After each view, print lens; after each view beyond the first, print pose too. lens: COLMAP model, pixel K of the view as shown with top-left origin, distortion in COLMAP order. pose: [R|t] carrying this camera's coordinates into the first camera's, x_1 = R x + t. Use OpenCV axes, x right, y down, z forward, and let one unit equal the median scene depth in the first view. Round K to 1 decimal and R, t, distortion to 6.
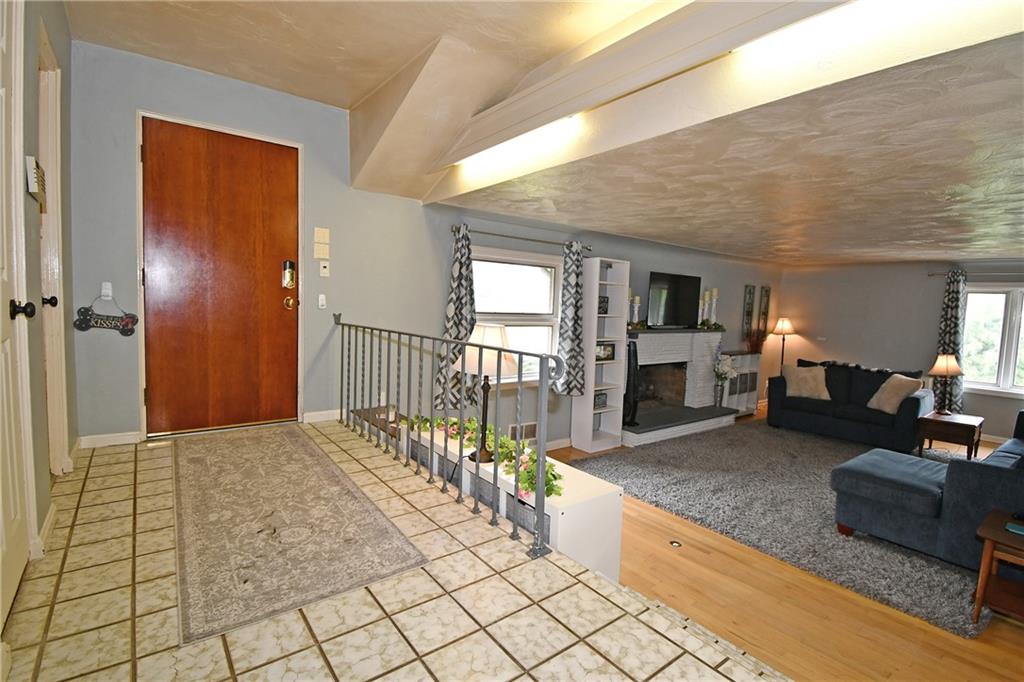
lens RADIAL K [[467.4, 0, 507.9], [0, 467.4, 339.4], [0, 0, 1]] dist [0.017219, -0.023534]
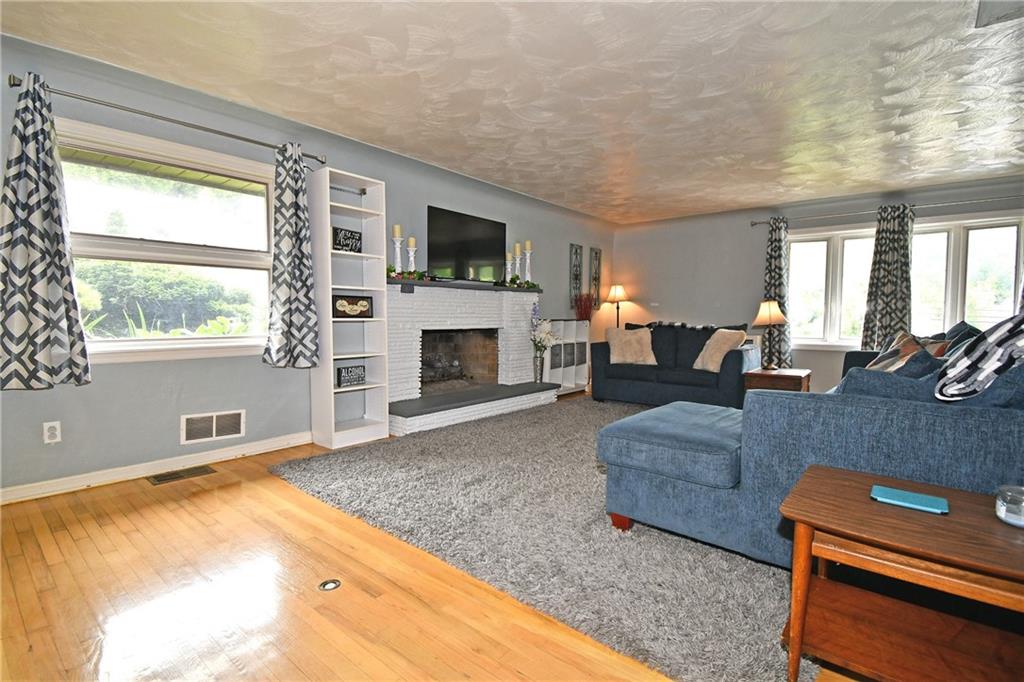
lens RADIAL K [[476.4, 0, 500.4], [0, 476.4, 339.7], [0, 0, 1]] dist [0.024161, -0.029480]
pose [[0.976872, -0.043802, 0.209291, 0.258912], [0.047824, 0.998755, -0.014193, 0.094447], [-0.208409, 0.023874, 0.977750, 0.228563]]
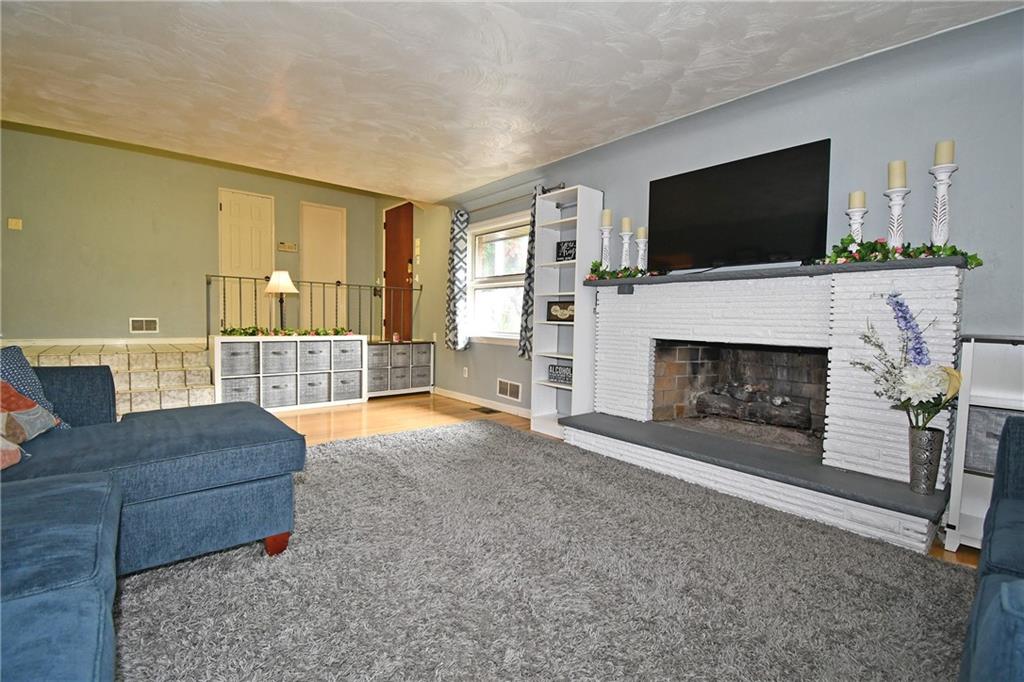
lens RADIAL K [[467.4, 0, 507.9], [0, 467.4, 339.4], [0, 0, 1]] dist [0.017219, -0.023534]
pose [[0.043240, 0.006597, -0.999043, 0.939217], [-0.093342, 0.995631, 0.002535, 0.077322], [0.994695, 0.093143, 0.043667, 0.839049]]
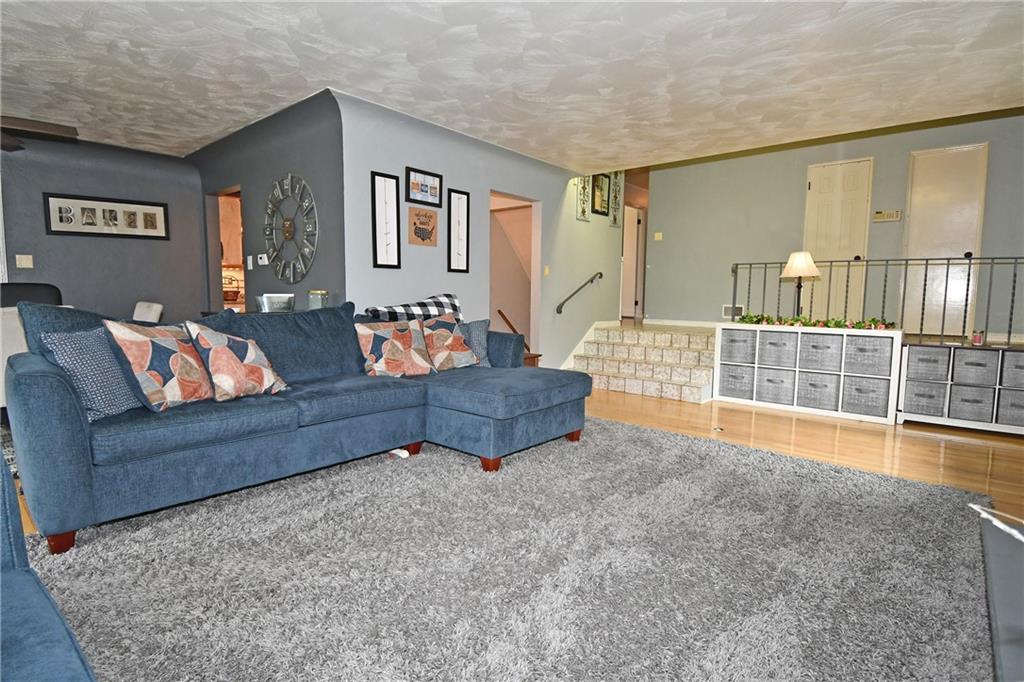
lens RADIAL K [[510.7, 0, 512.0], [0, 510.7, 341.0], [0, 0, 1]] dist [-0.001791, -0.000517]
pose [[-0.981021, -0.030480, -0.191489, 0.650998], [-0.061310, 0.985661, 0.157206, 0.031444], [0.183952, 0.165963, -0.968823, 1.207204]]
